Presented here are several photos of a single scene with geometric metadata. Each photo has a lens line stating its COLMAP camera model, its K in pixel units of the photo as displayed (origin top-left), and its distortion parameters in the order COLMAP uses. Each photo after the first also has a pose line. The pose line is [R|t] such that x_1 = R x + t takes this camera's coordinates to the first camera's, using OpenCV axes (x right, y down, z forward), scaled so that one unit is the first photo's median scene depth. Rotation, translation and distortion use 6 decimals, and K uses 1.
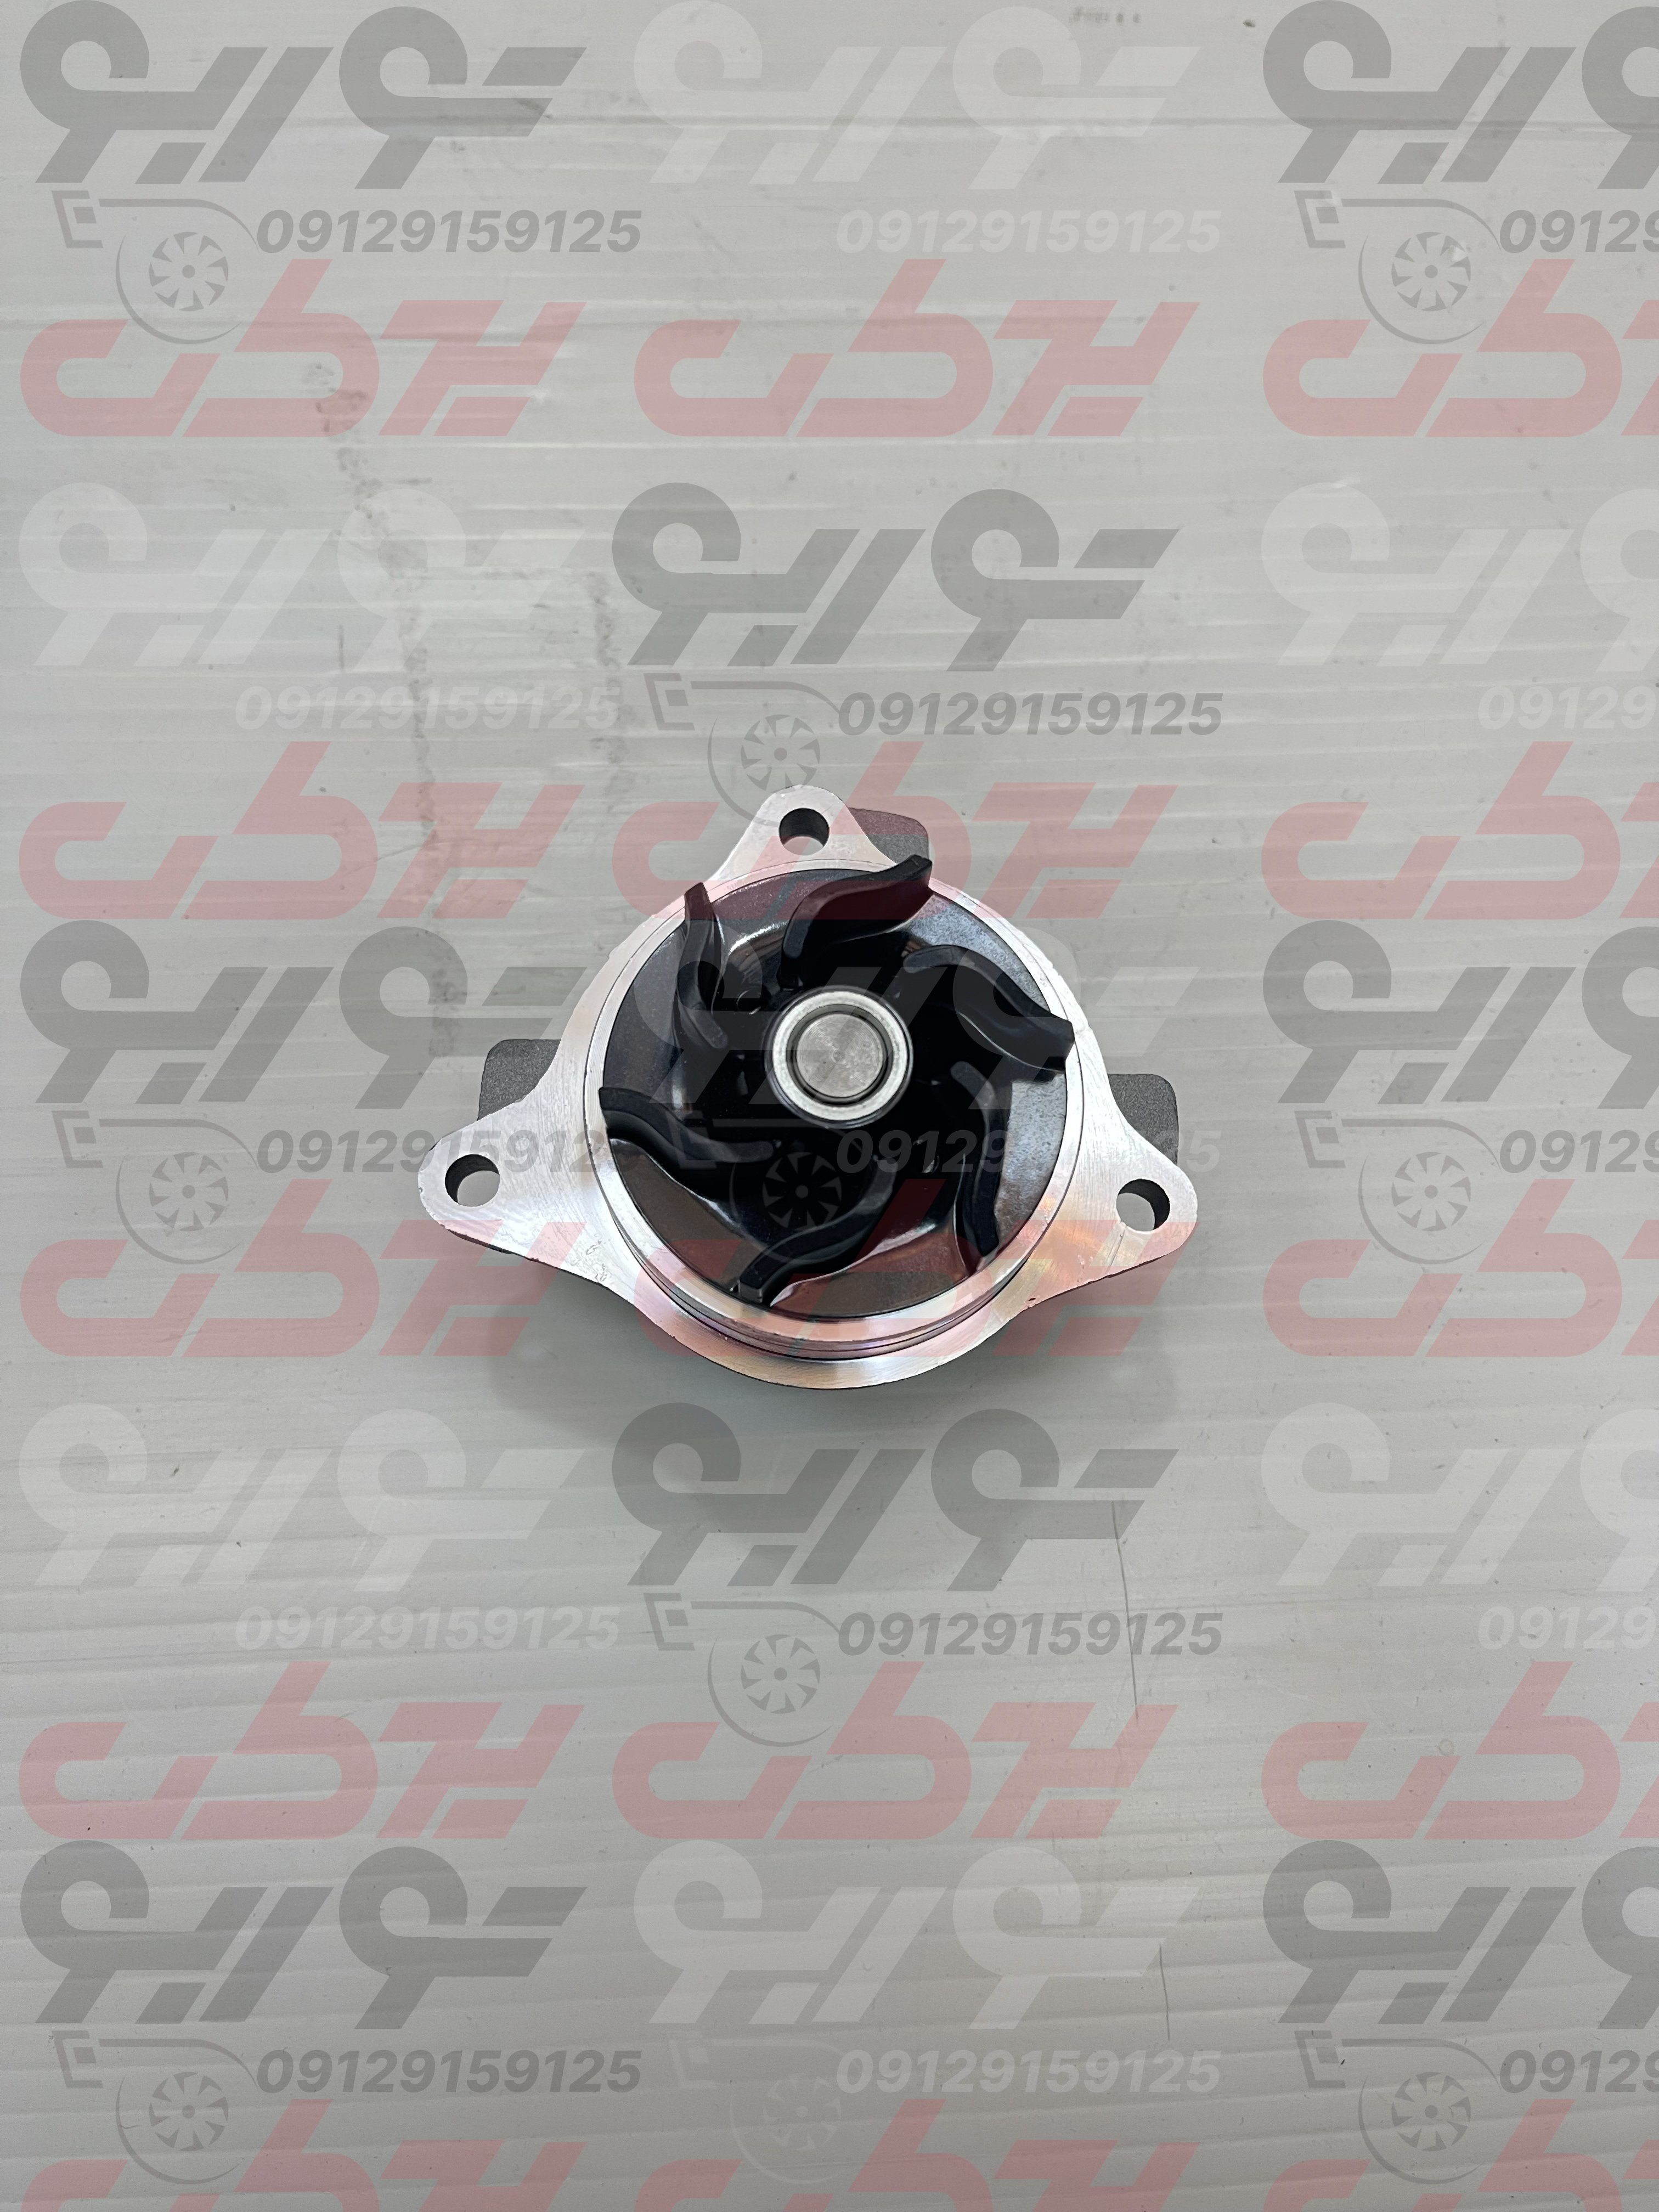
lens RADIAL K [[1615.3, 0, 825.1], [0, 1615.3, 1109.7], [0, 0, 1]] dist [0.012903, -0.004188]
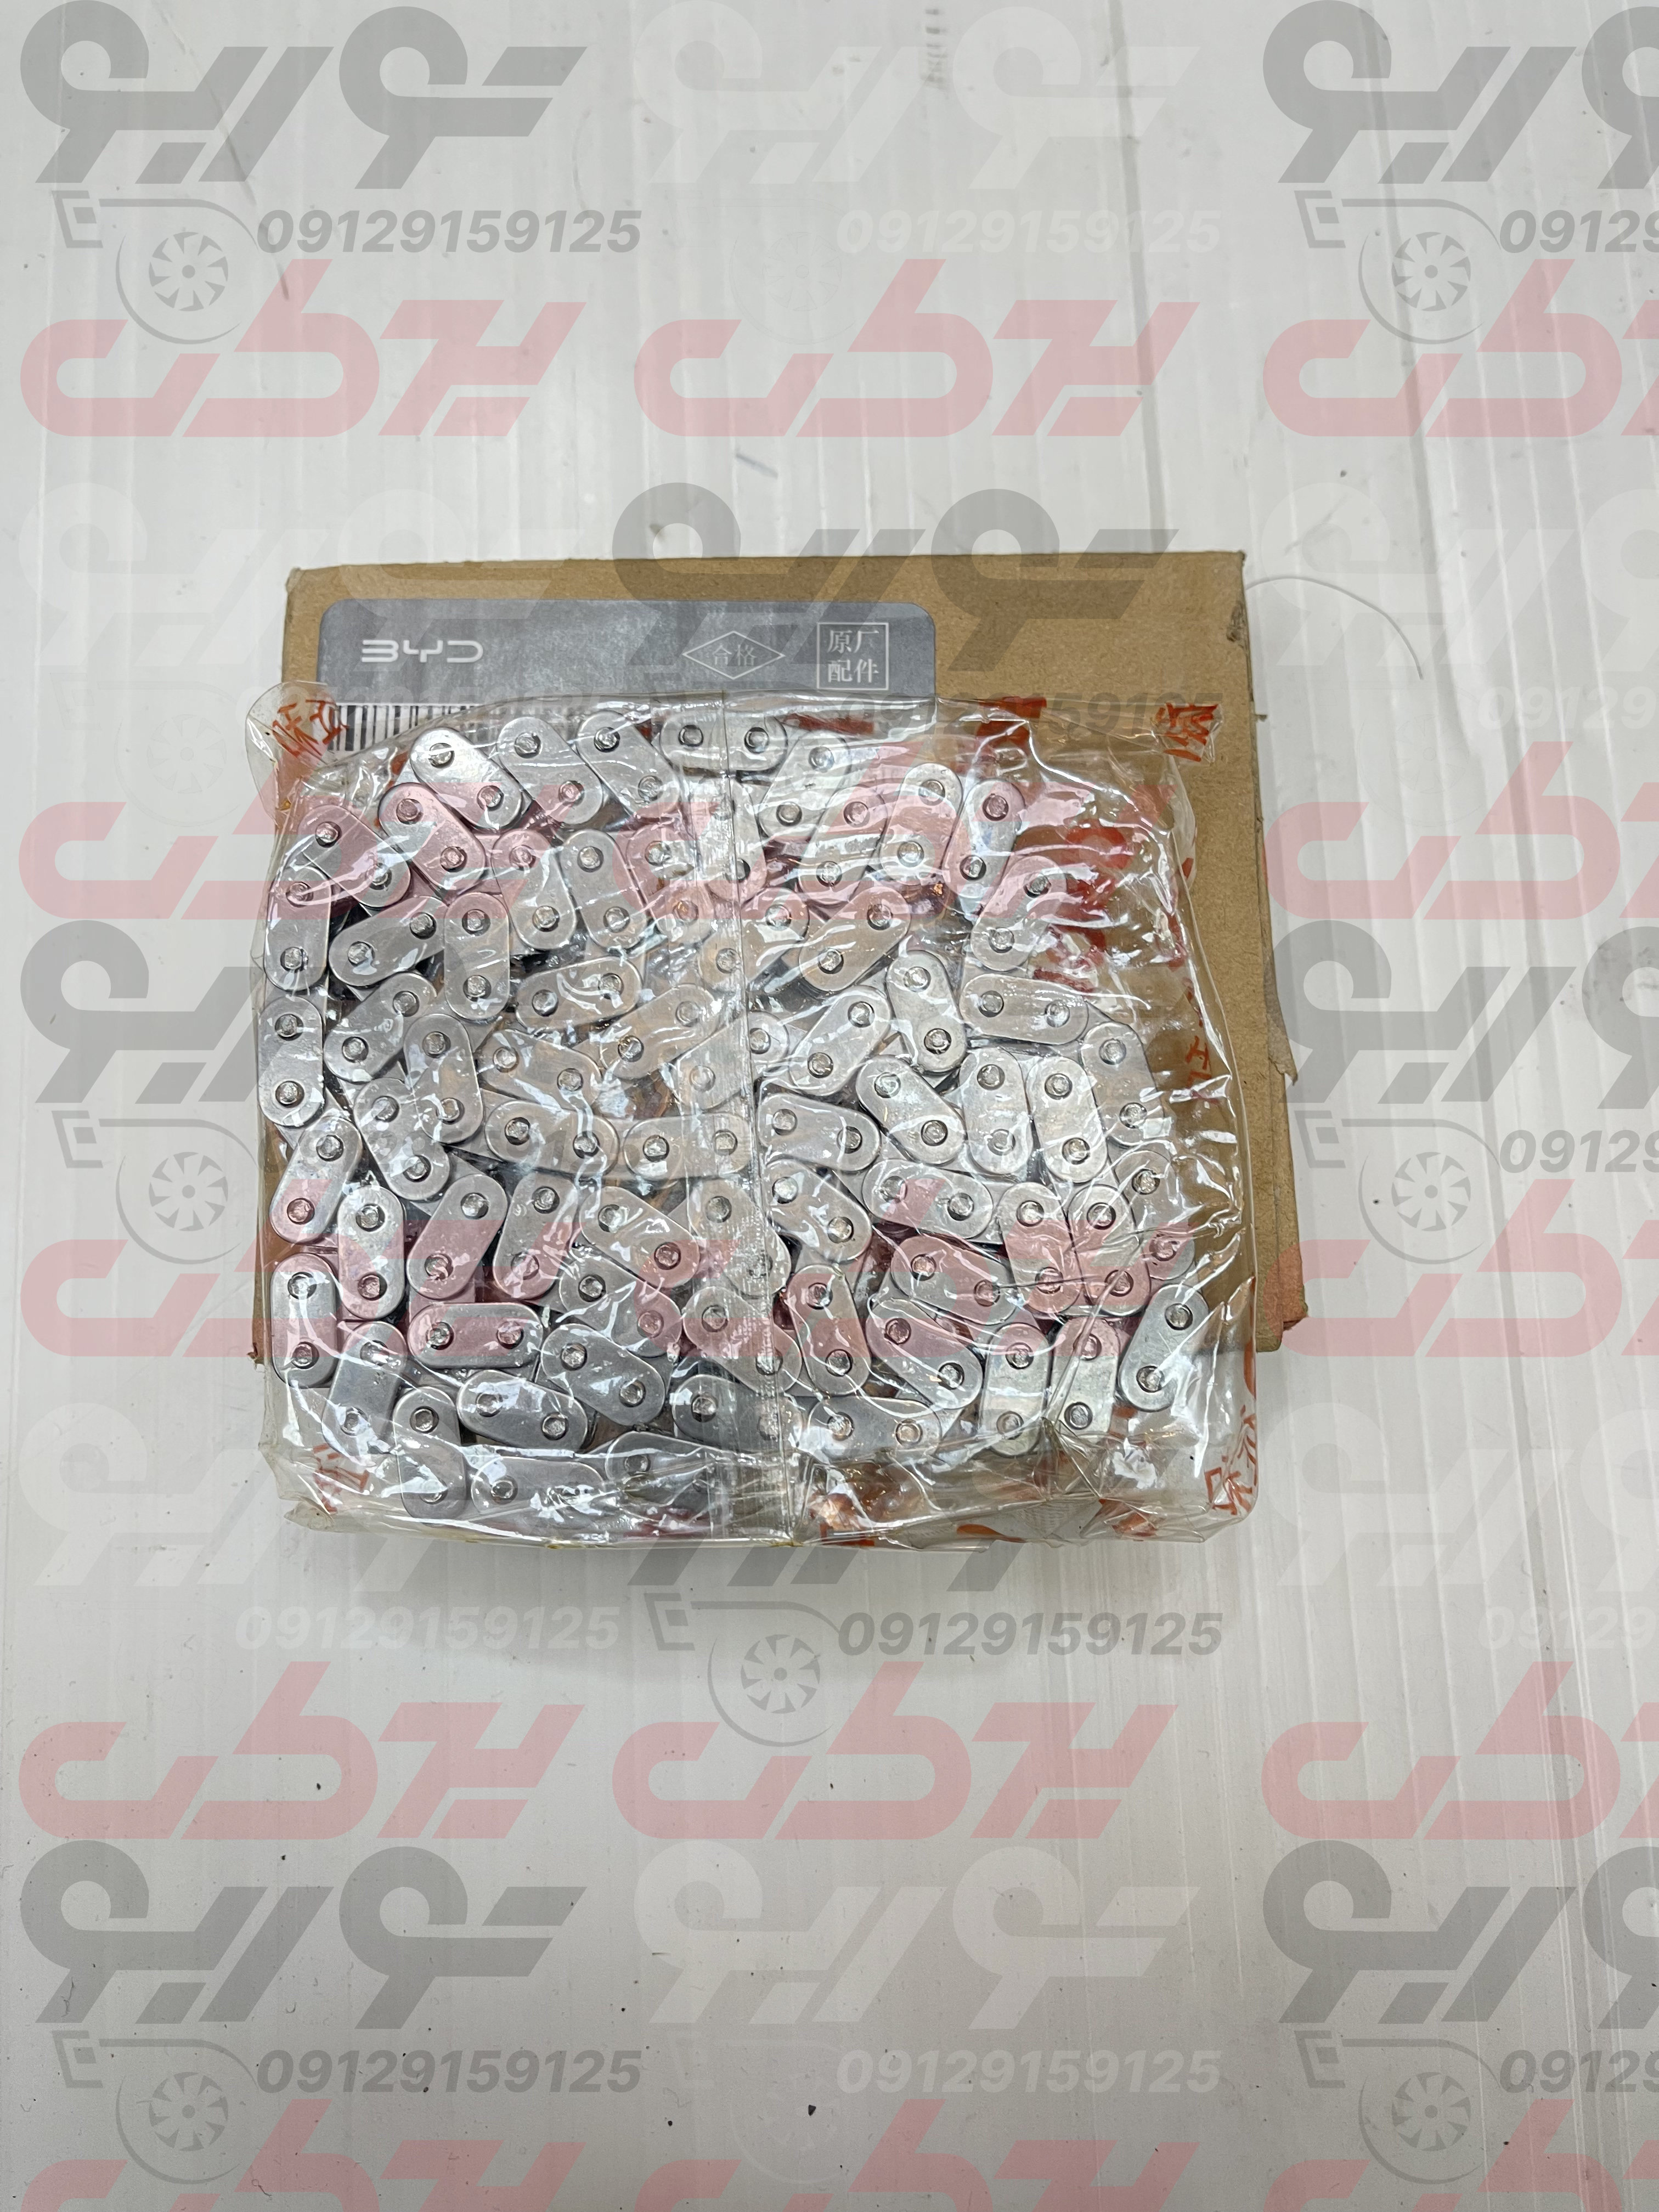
lens RADIAL K [[1615.3, 0, 829.0], [0, 1615.3, 1104.7], [0, 0, 1]] dist [0.012903, -0.004188]
pose [[0.999999, 0.000462, 0.001653, 0.000284], [-0.000482, 0.999926, 0.012116, -0.582043], [-0.001647, -0.012116, 0.999925, 0.003306]]
